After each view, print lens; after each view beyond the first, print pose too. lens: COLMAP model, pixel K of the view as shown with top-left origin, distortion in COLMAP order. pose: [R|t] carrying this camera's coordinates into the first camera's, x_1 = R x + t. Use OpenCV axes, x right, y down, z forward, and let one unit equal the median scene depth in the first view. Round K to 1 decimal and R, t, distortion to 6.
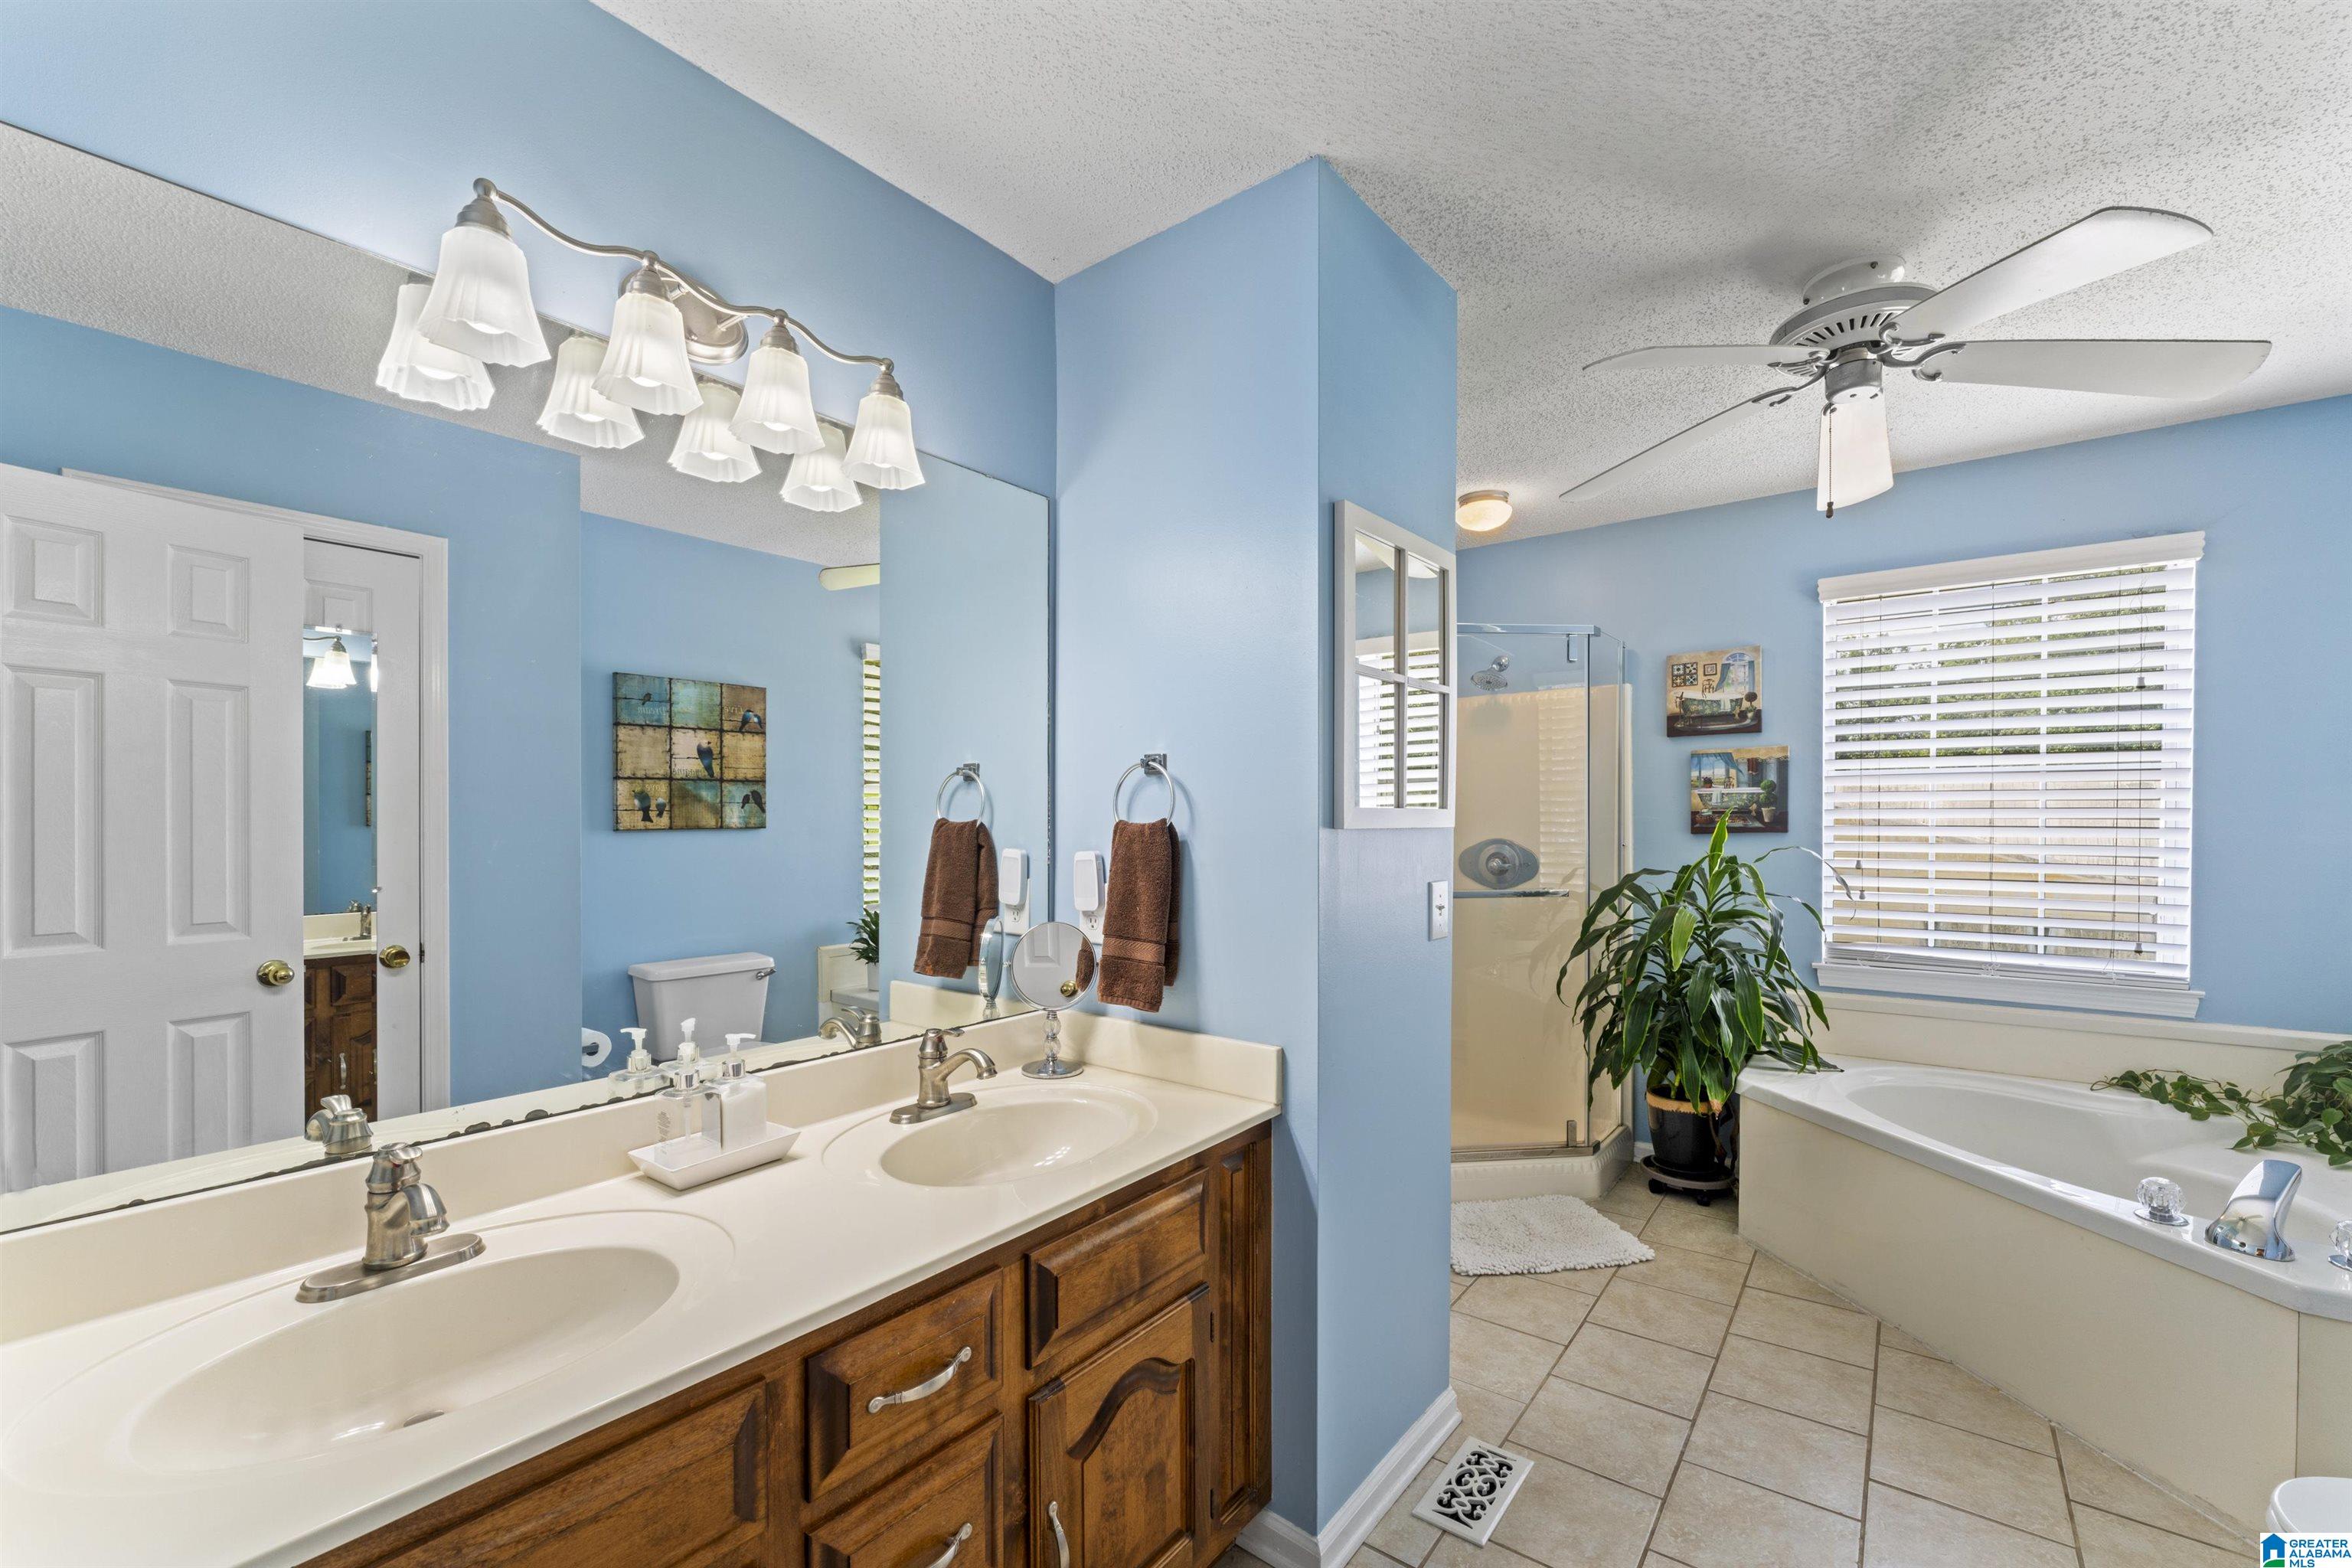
lens RADIAL K [[960.0, 0, 1171.0], [0, 960.0, 822.8], [0, 0, 1]] dist [0.000794, 0.000161]
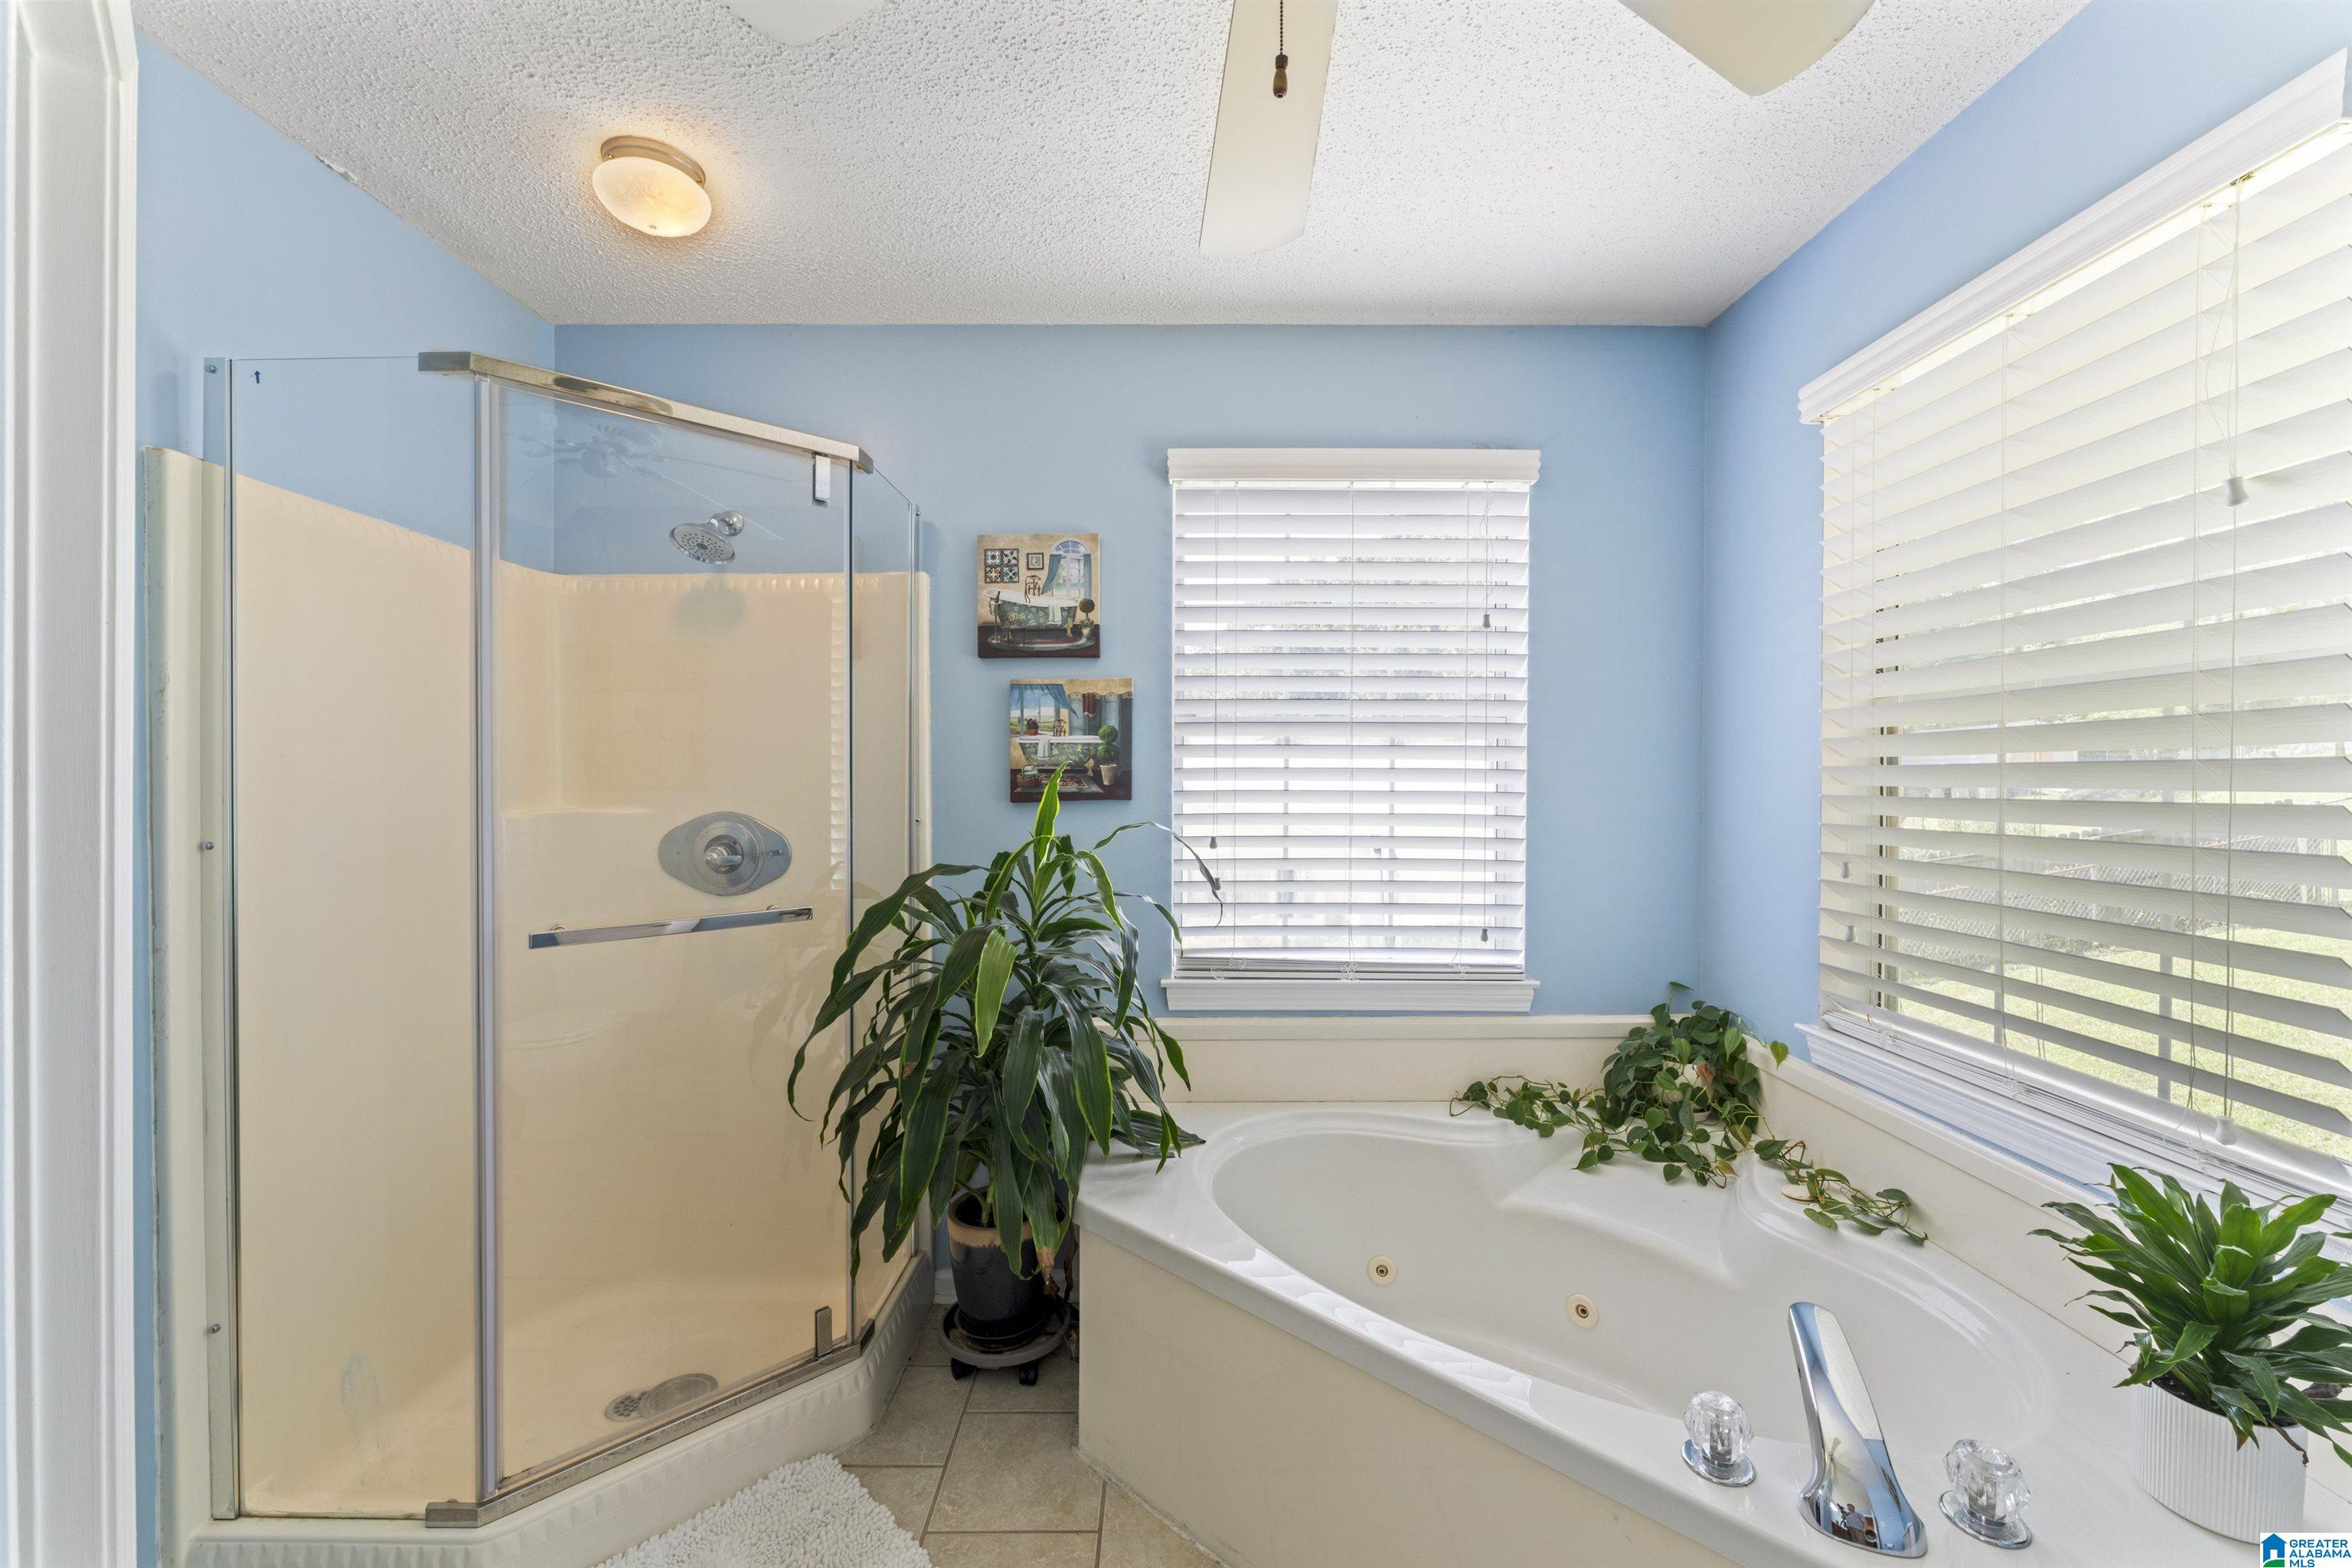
lens RADIAL K [[931.9, 0, 1187.6], [0, 931.9, 790.6], [0, 0, 1]] dist [-0.001439, 0.000046]
pose [[0.780136, -0.005628, 0.625585, 0.245049], [0.000494, 0.999965, 0.008379, -0.002453], [-0.625610, -0.006228, 0.780111, 0.440070]]
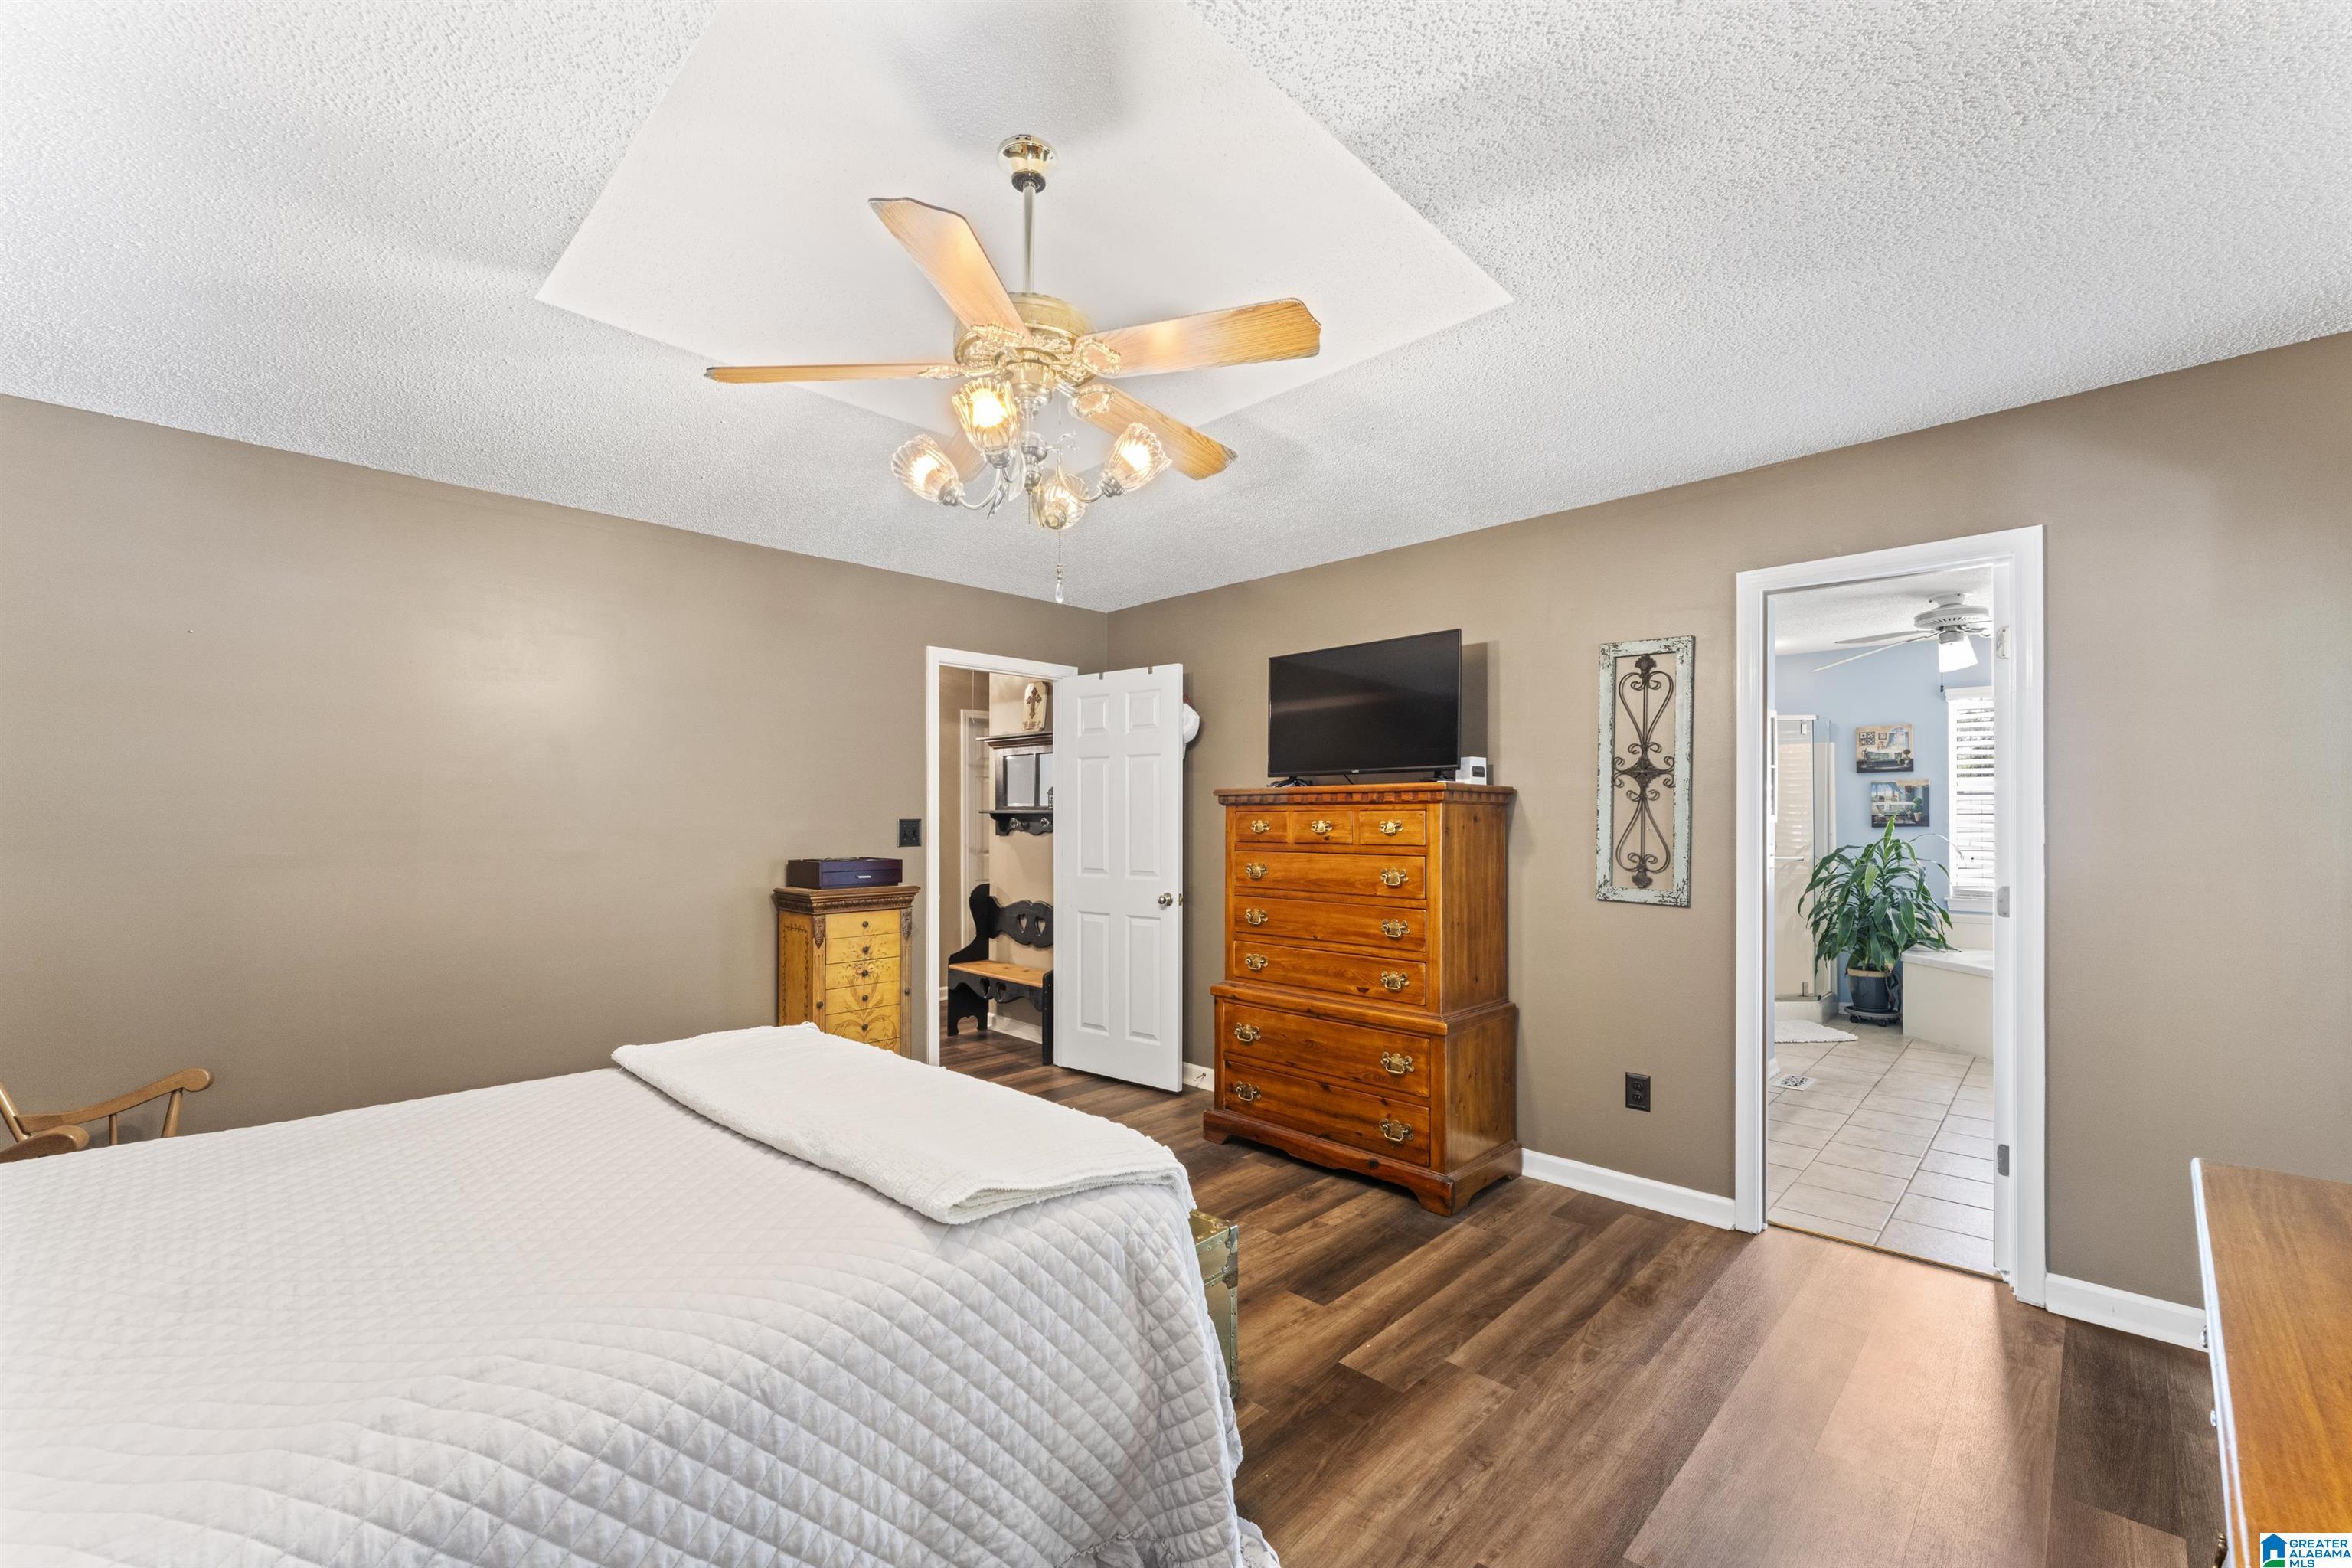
lens RADIAL K [[952.2, 0, 1179.0], [0, 952.2, 802.7], [0, 0, 1]] dist [-0.003111, 0.000064]
pose [[0.993711, -0.000546, -0.111975, -0.584221], [-0.001254, 0.999871, -0.016003, -0.004602], [0.111970, 0.016043, 0.993582, -0.974302]]
